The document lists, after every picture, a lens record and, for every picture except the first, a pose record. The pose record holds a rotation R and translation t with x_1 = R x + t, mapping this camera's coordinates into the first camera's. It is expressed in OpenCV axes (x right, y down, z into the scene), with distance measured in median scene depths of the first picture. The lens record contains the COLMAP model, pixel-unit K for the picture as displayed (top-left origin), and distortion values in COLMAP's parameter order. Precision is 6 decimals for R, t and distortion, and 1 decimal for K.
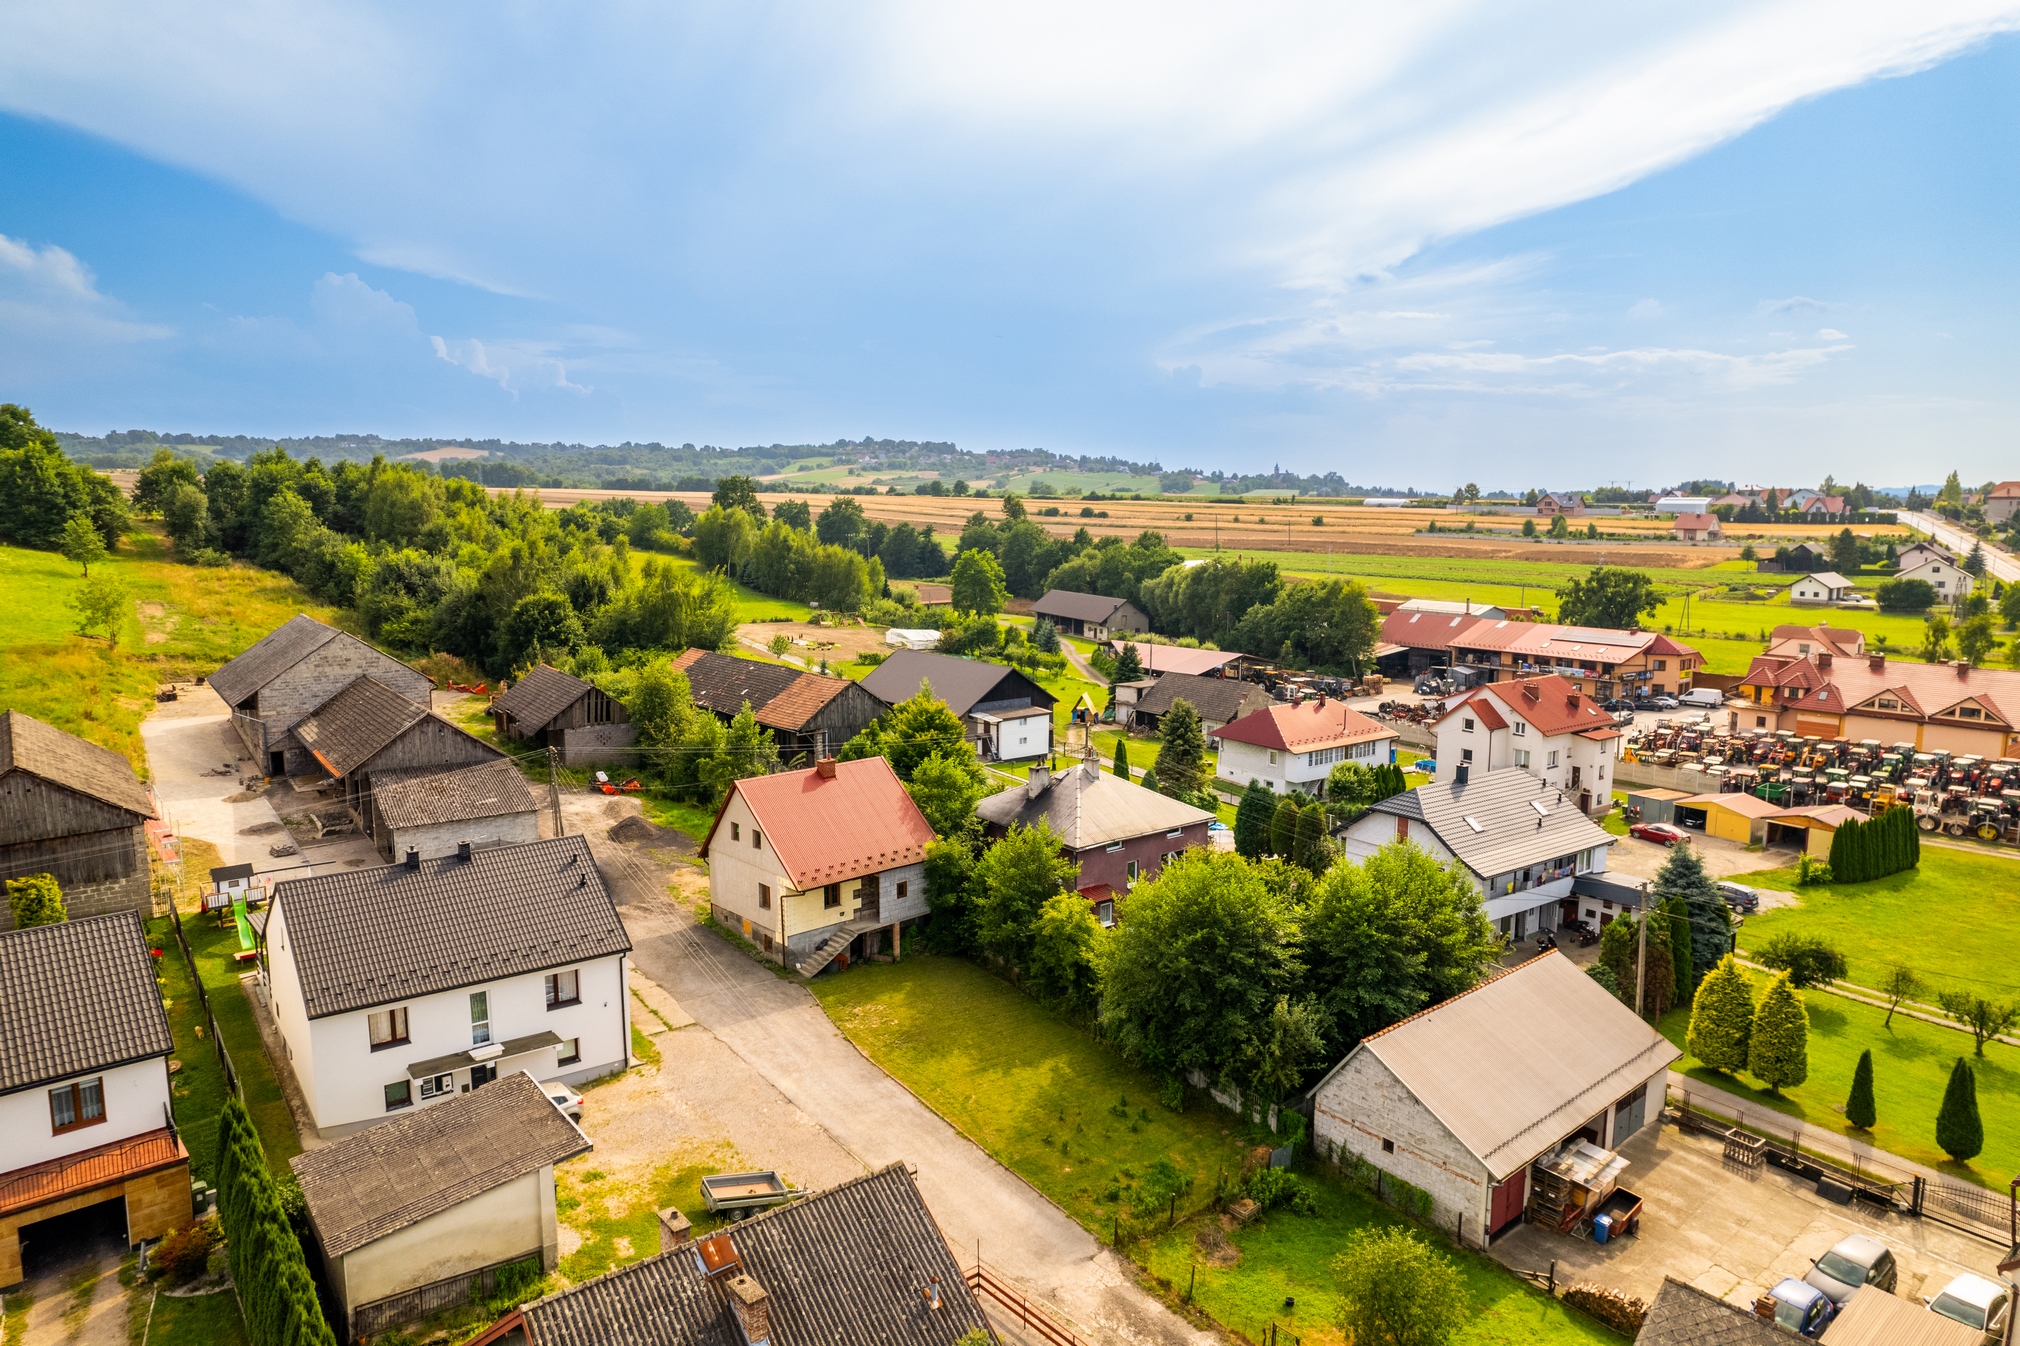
lens RADIAL K [[1278.0, 0, 1006.4], [0, 1278.0, 665.3], [0, 0, 1]] dist [-0.053028, 0.028385]
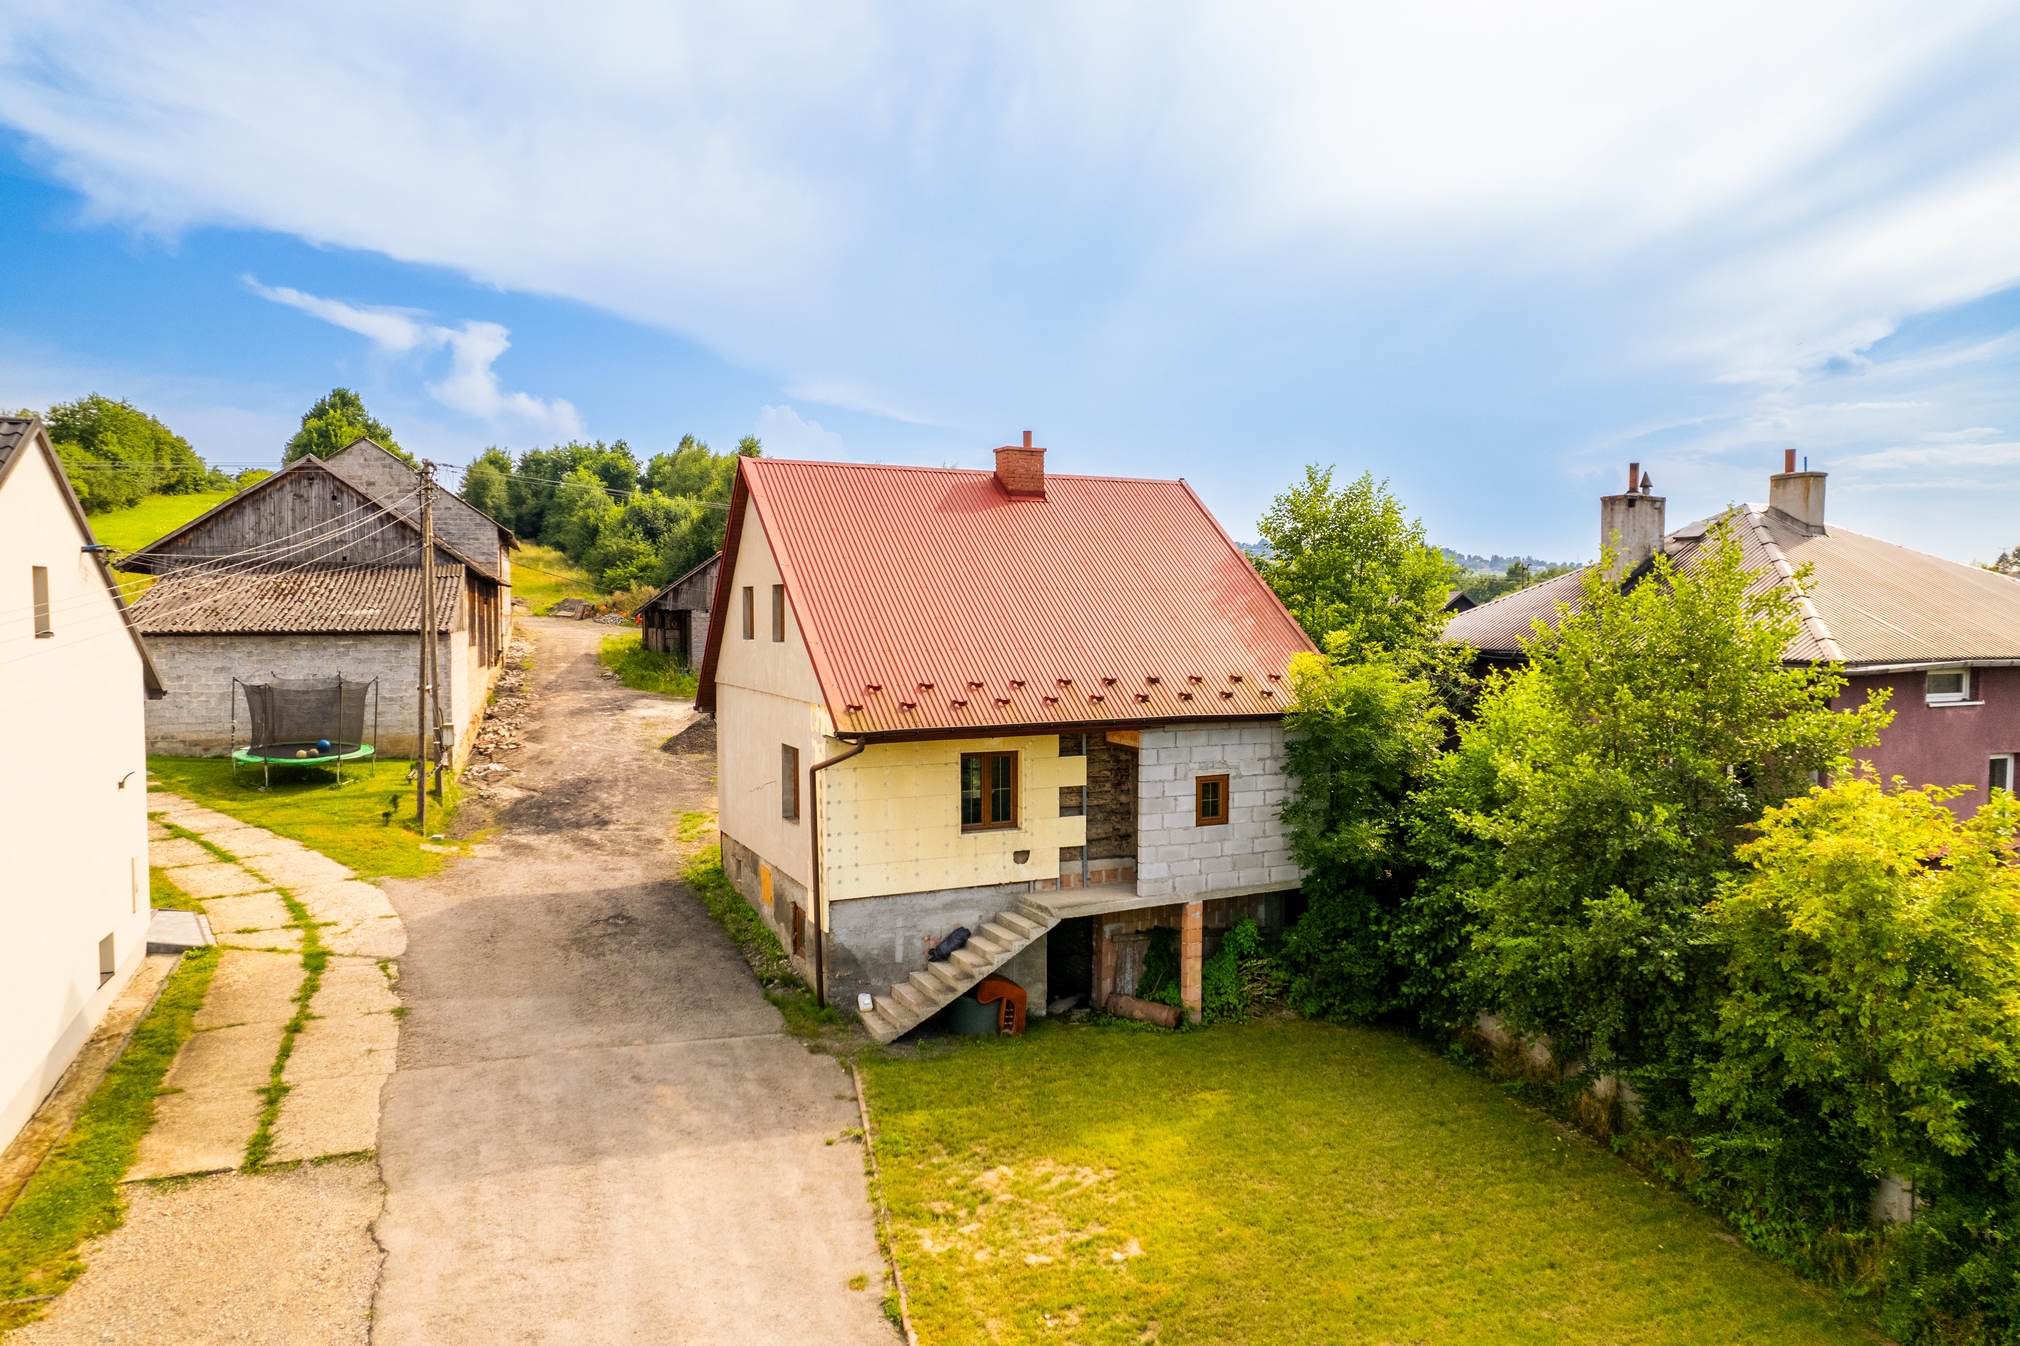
lens RADIAL K [[1278.0, 0, 1014.2], [0, 1278.0, 657.5], [0, 0, 1]] dist [-0.053028, 0.028385]
pose [[0.955765, 0.011756, -0.293897, -0.036088], [-0.039466, 0.995291, -0.088533, 0.172435], [0.291472, 0.096216, 0.951728, 0.682192]]
